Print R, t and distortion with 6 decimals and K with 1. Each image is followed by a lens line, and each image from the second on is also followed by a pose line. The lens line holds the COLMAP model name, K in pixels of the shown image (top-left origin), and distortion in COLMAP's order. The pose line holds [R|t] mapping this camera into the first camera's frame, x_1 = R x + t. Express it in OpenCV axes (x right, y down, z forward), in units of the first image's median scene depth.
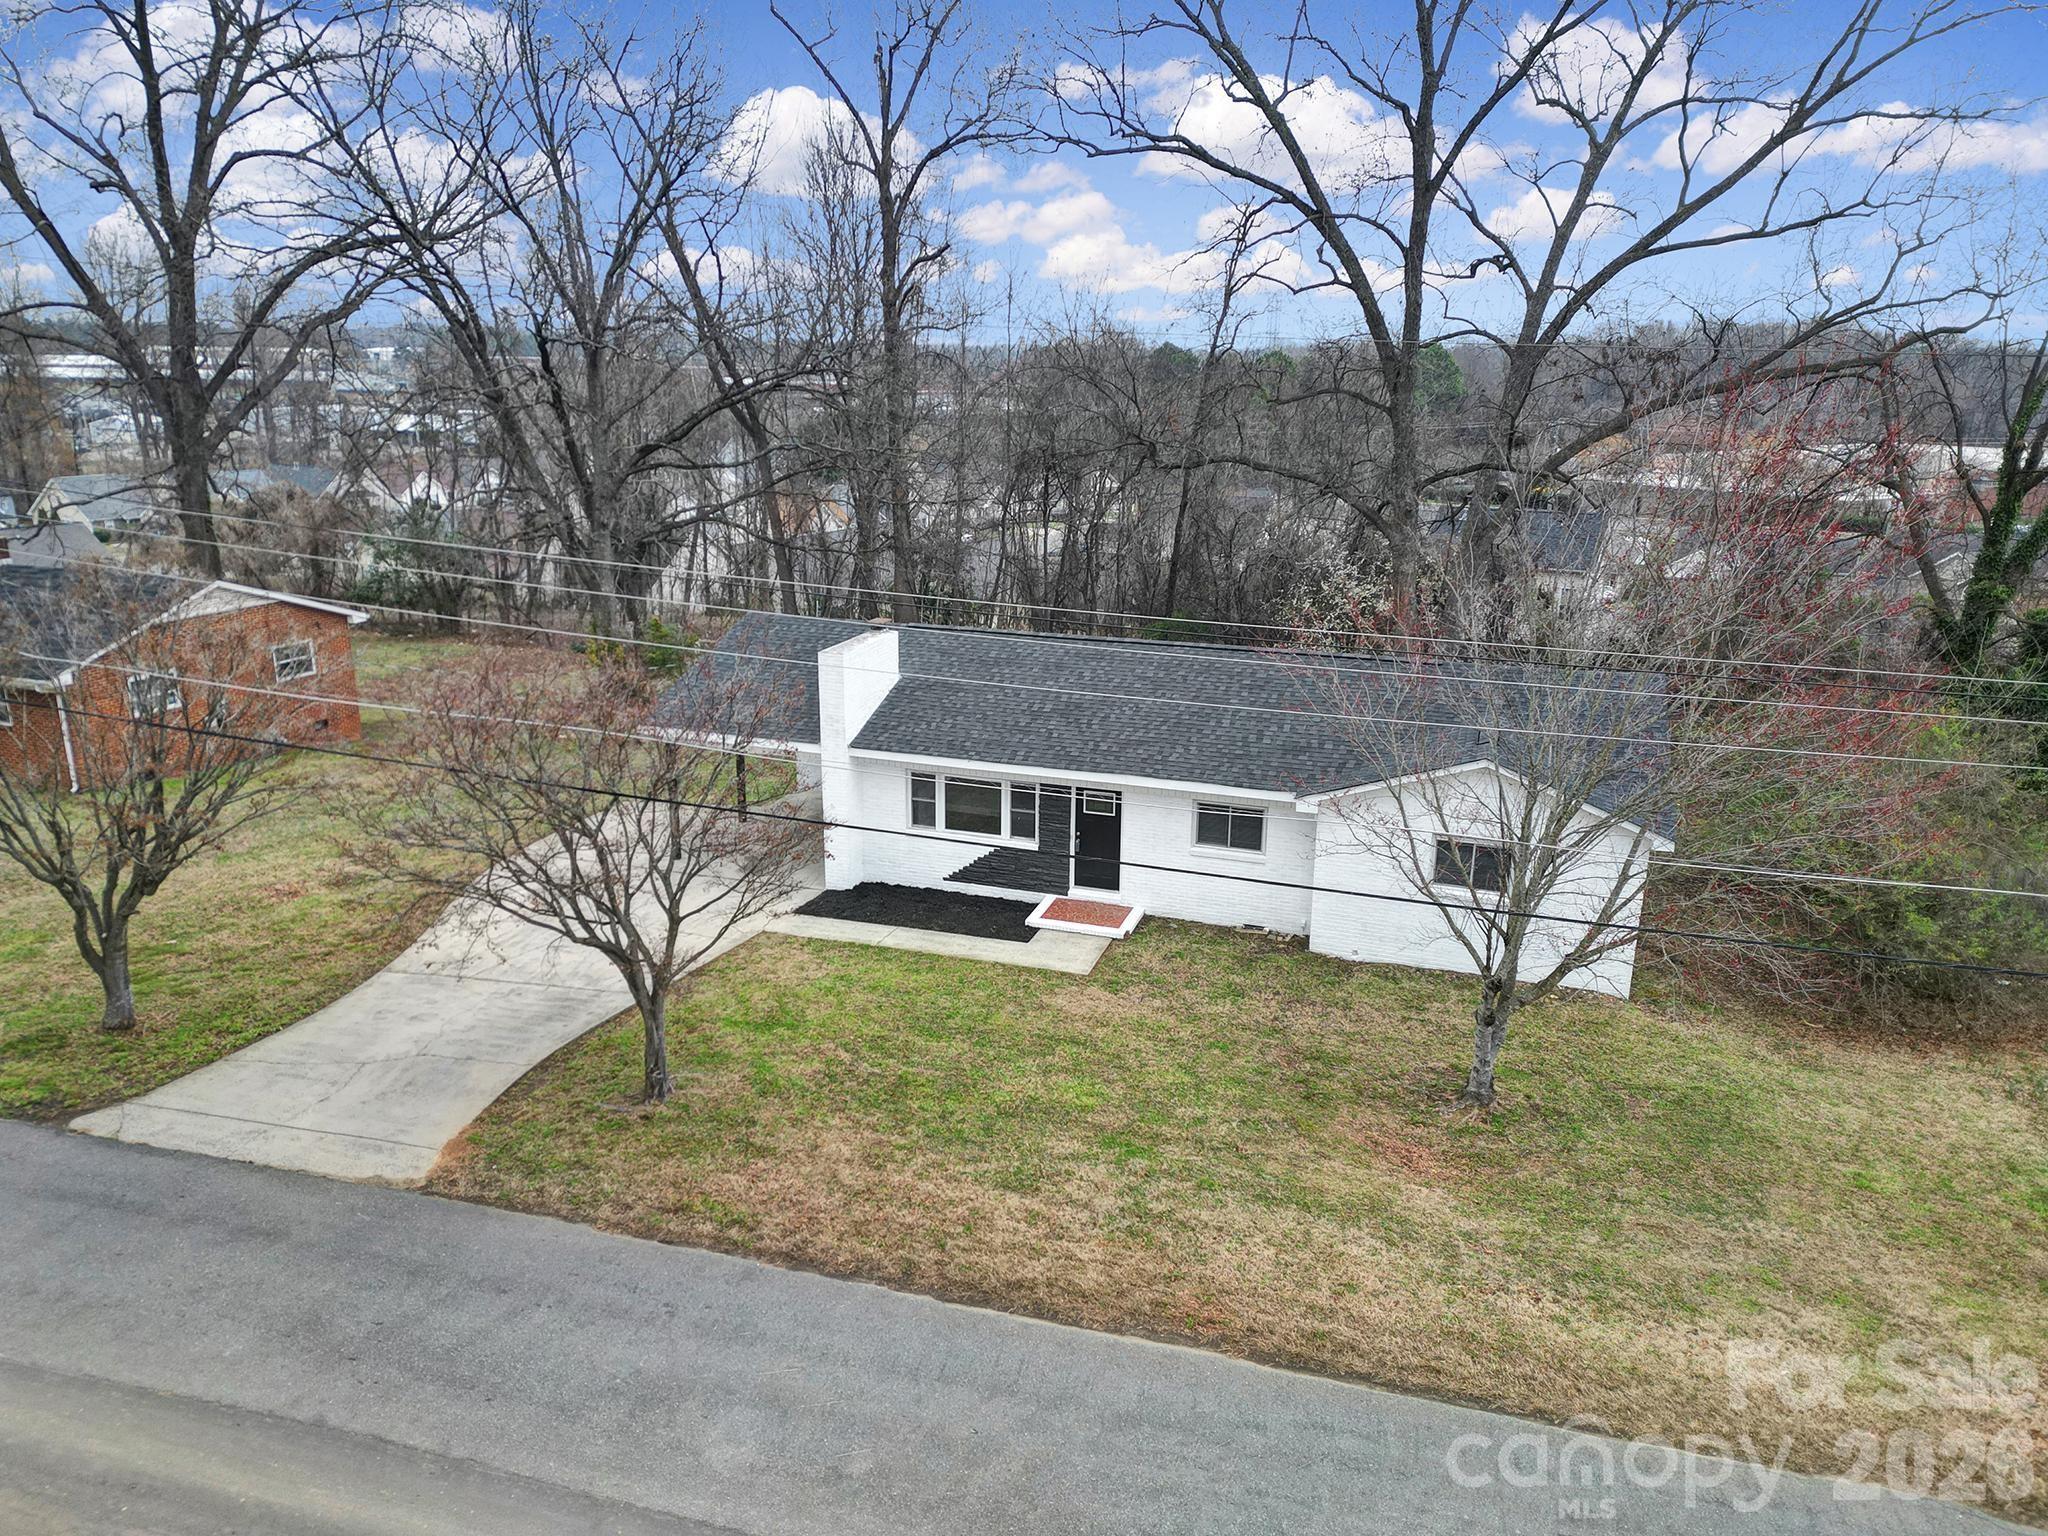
lens RADIAL K [[1439.9, 0, 1014.8], [0, 1439.9, 766.4], [0, 0, 1]] dist [0.064525, -0.049093]
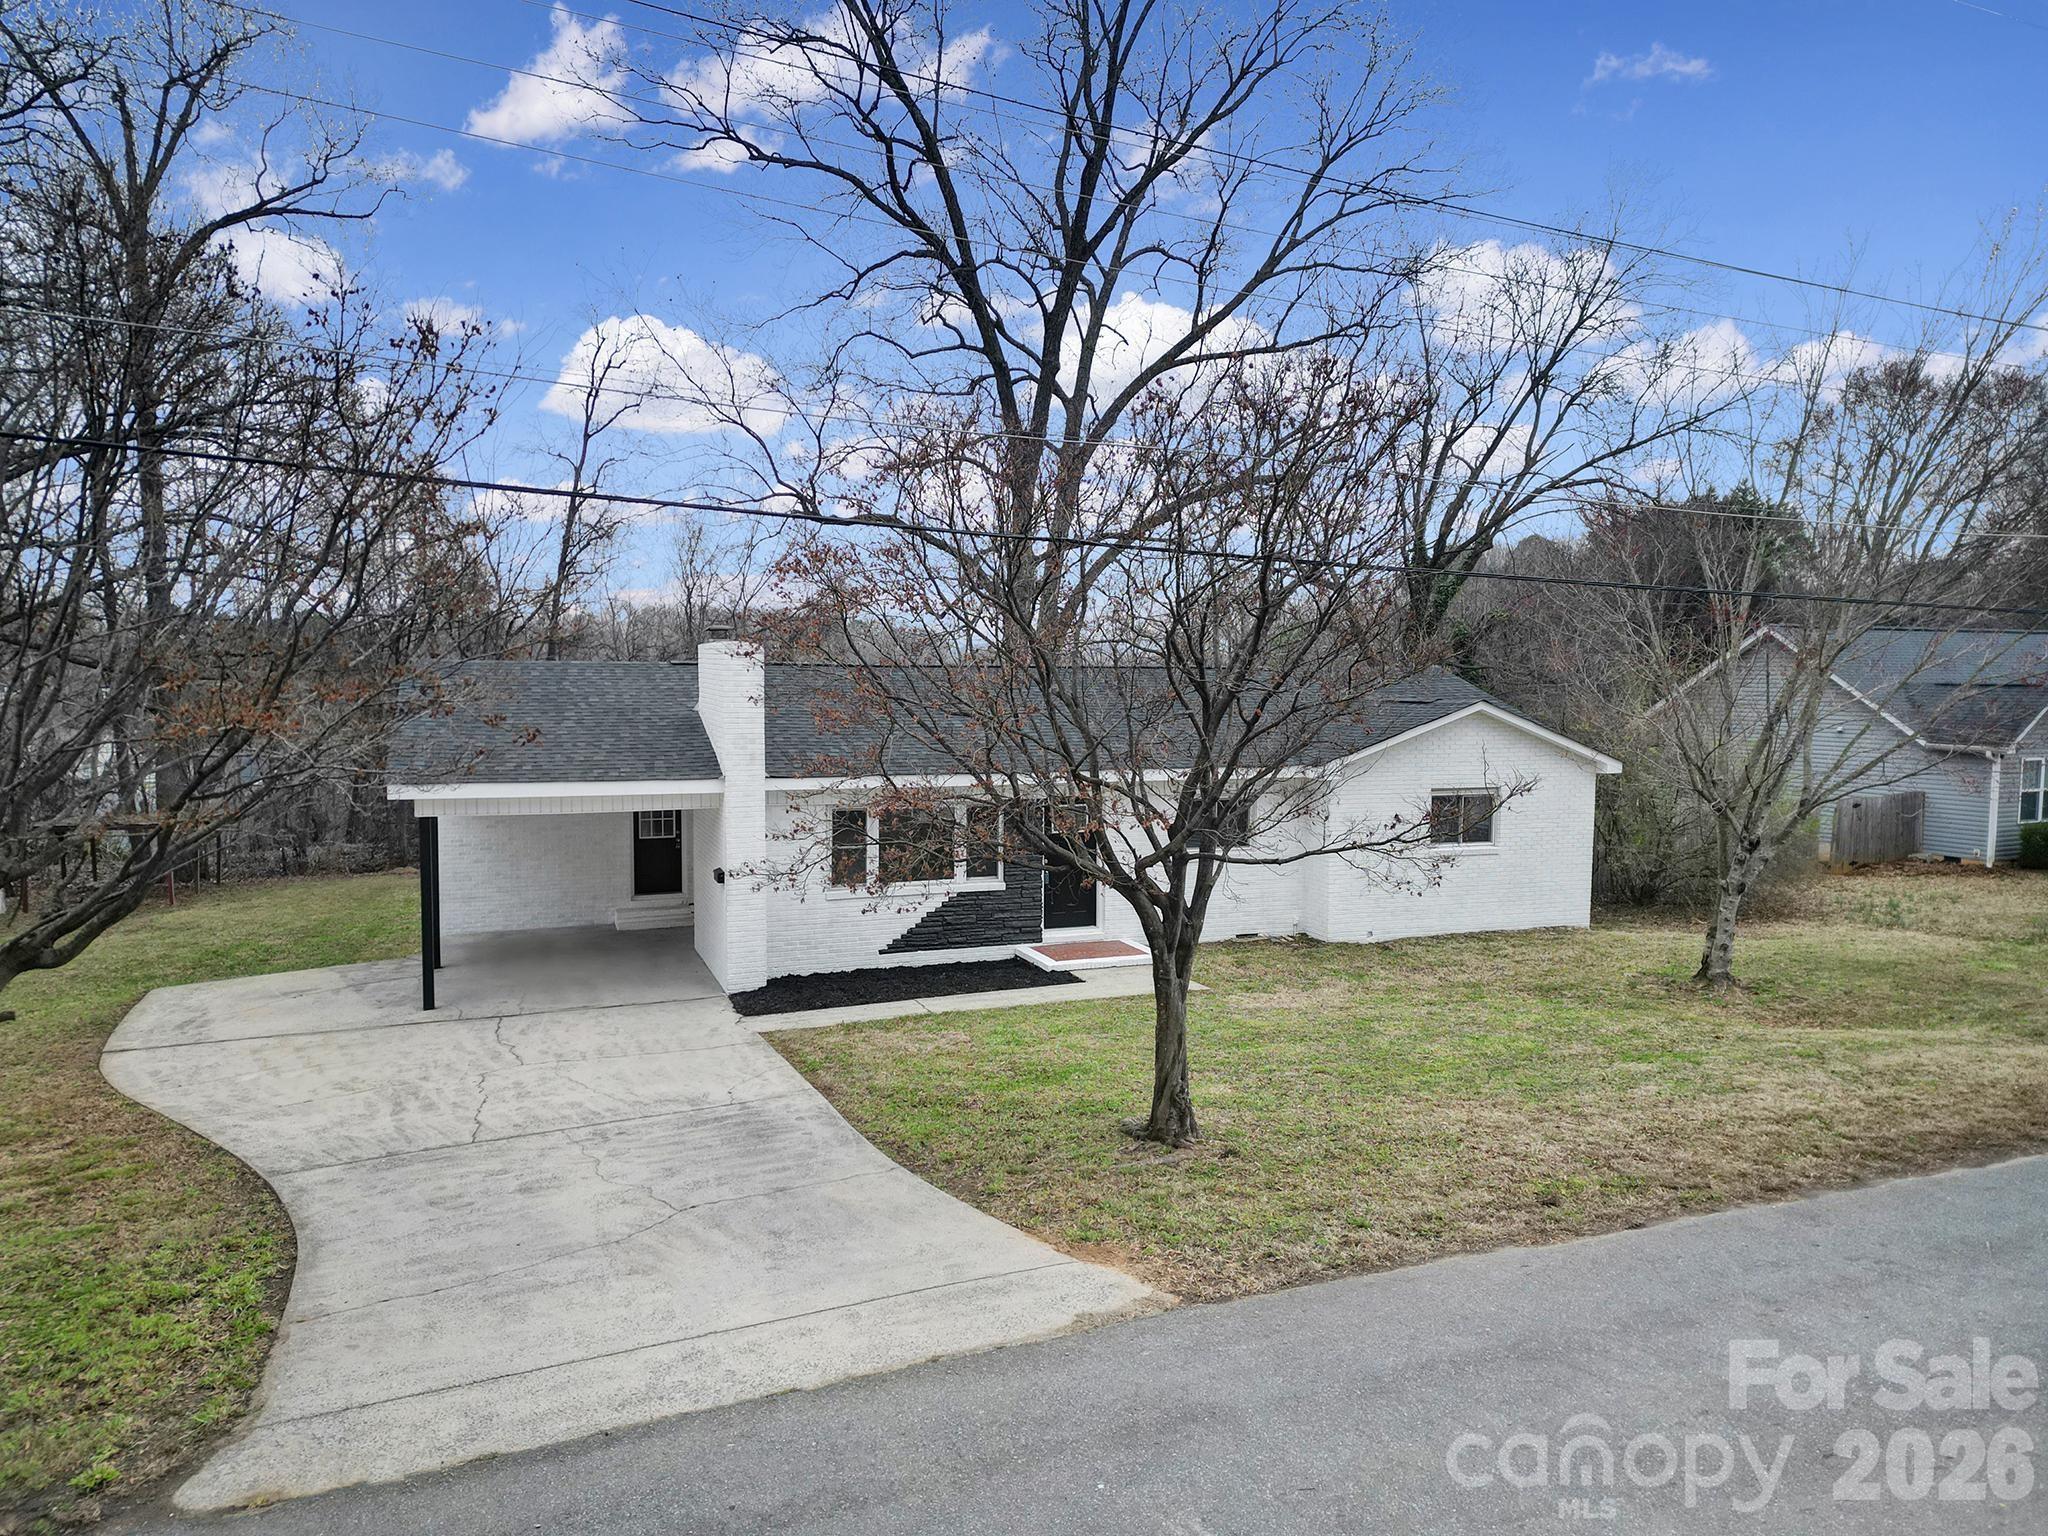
lens RADIAL K [[1439.9, 0, 1036.2], [0, 1439.9, 762.7], [0, 0, 1]] dist [0.064525, -0.049093]
pose [[0.767209, -0.048881, 0.639532, -0.487506], [0.176187, 0.974797, -0.136855, 0.104453], [-0.616724, 0.217673, 0.756485, 0.383314]]
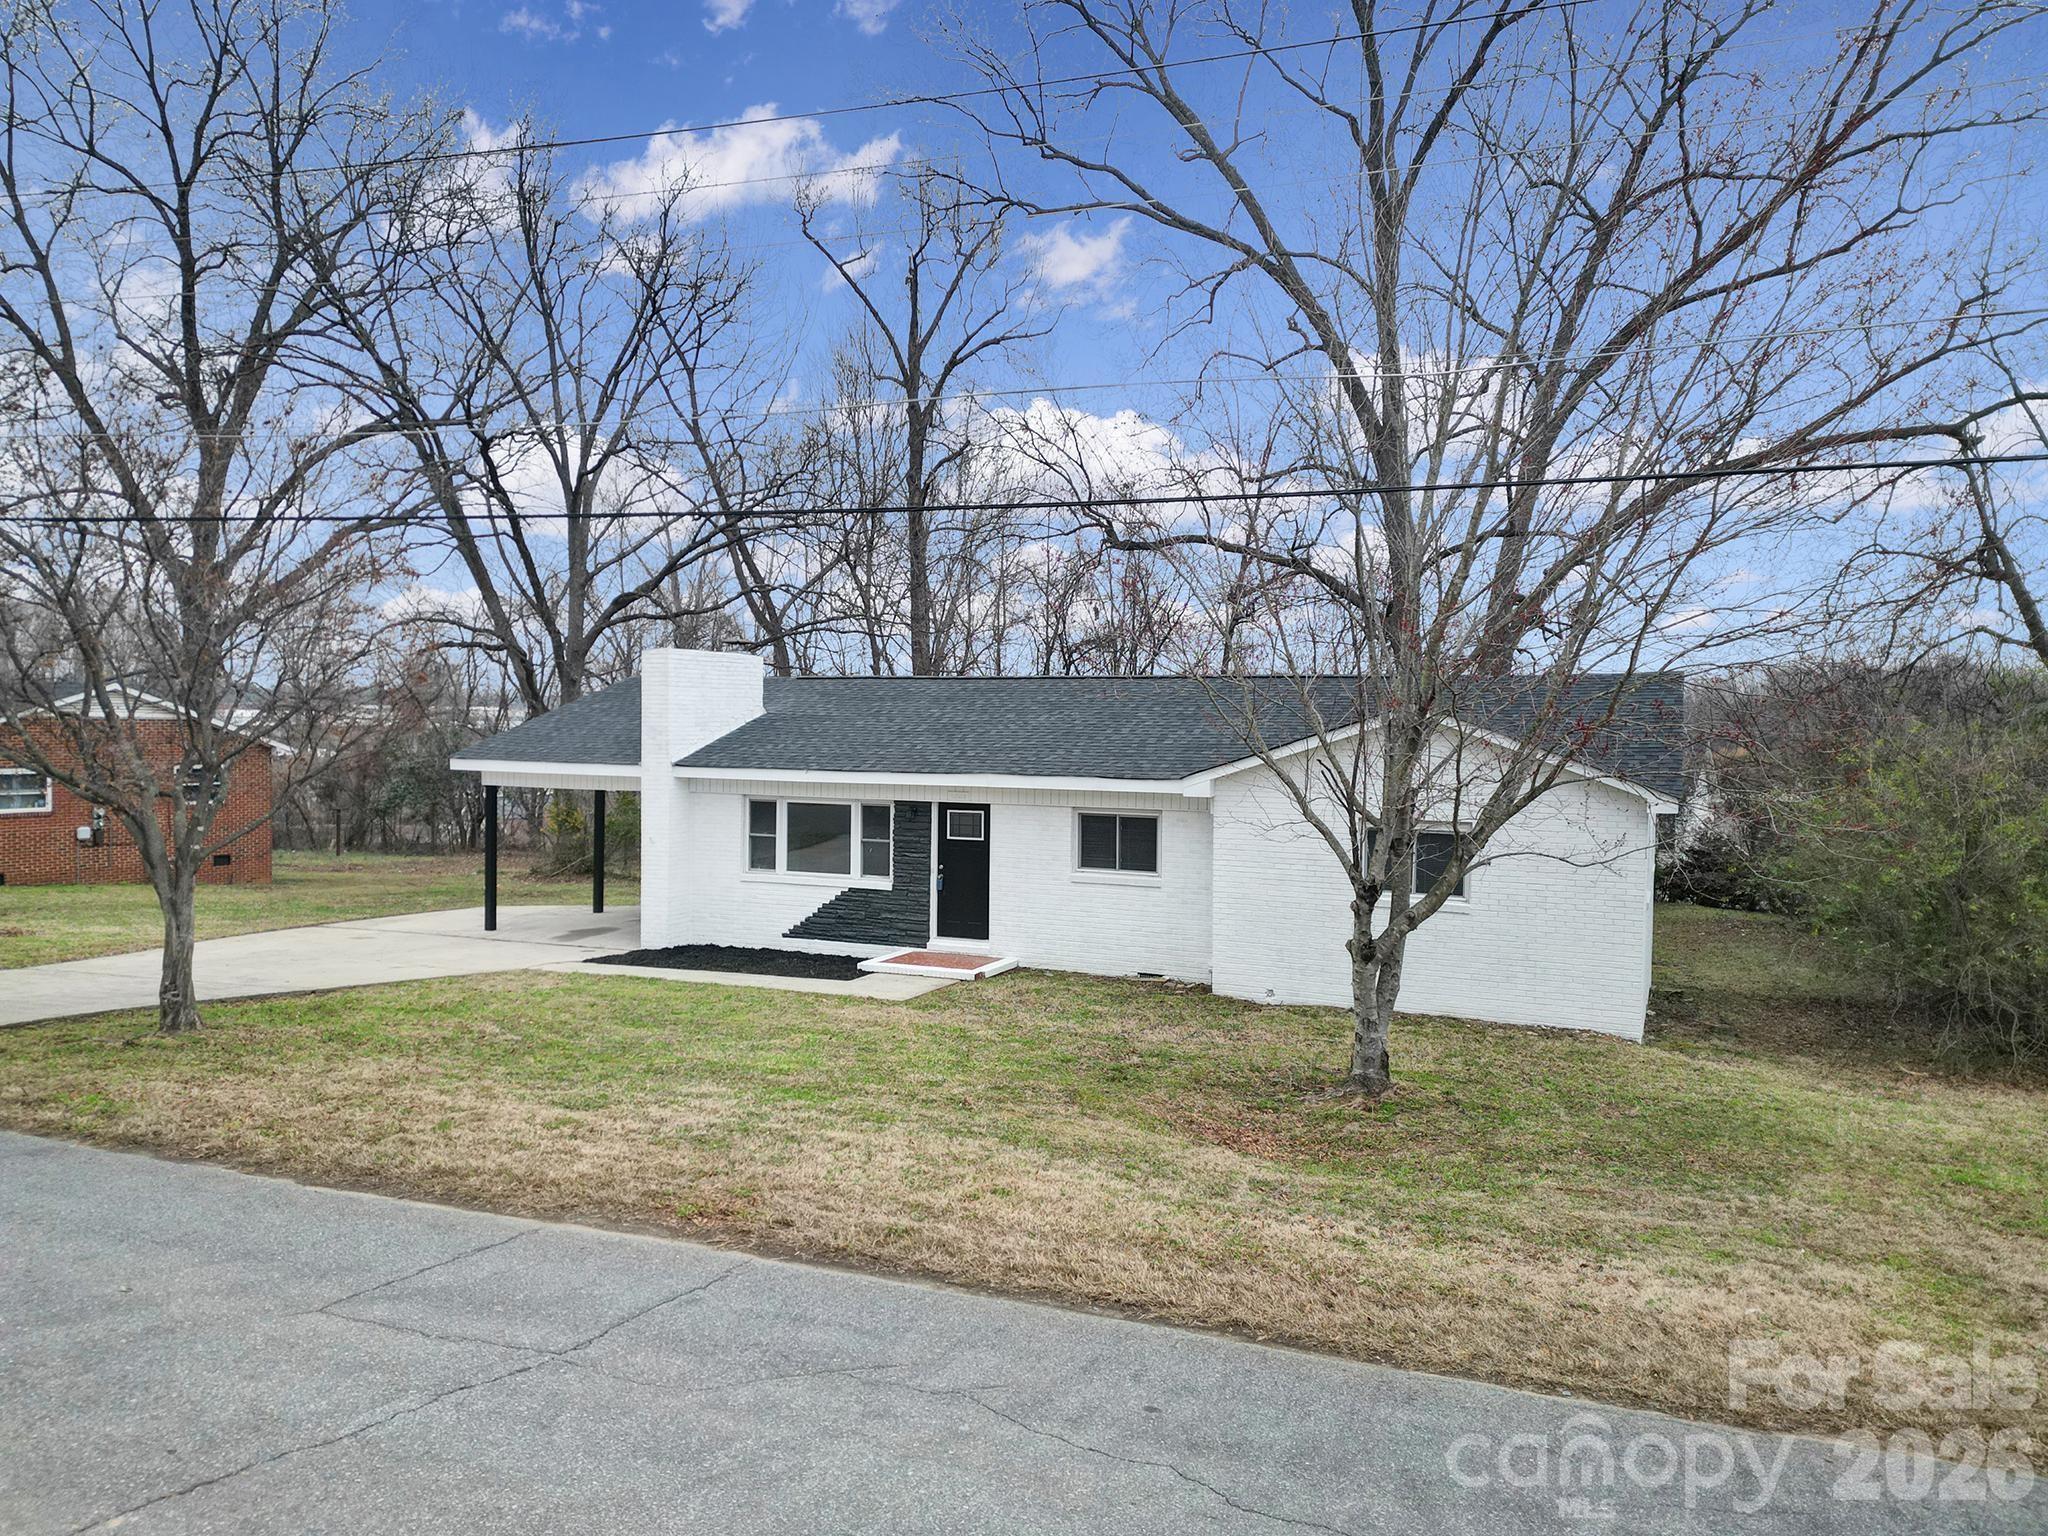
lens RADIAL K [[1439.9, 0, 1017.0], [0, 1439.9, 759.6], [0, 0, 1]] dist [0.064525, -0.049093]
pose [[0.995364, 0.004188, -0.096090, 0.165873], [-0.028069, 0.968210, -0.248559, 0.189574], [0.091994, 0.250104, 0.963839, 0.225155]]
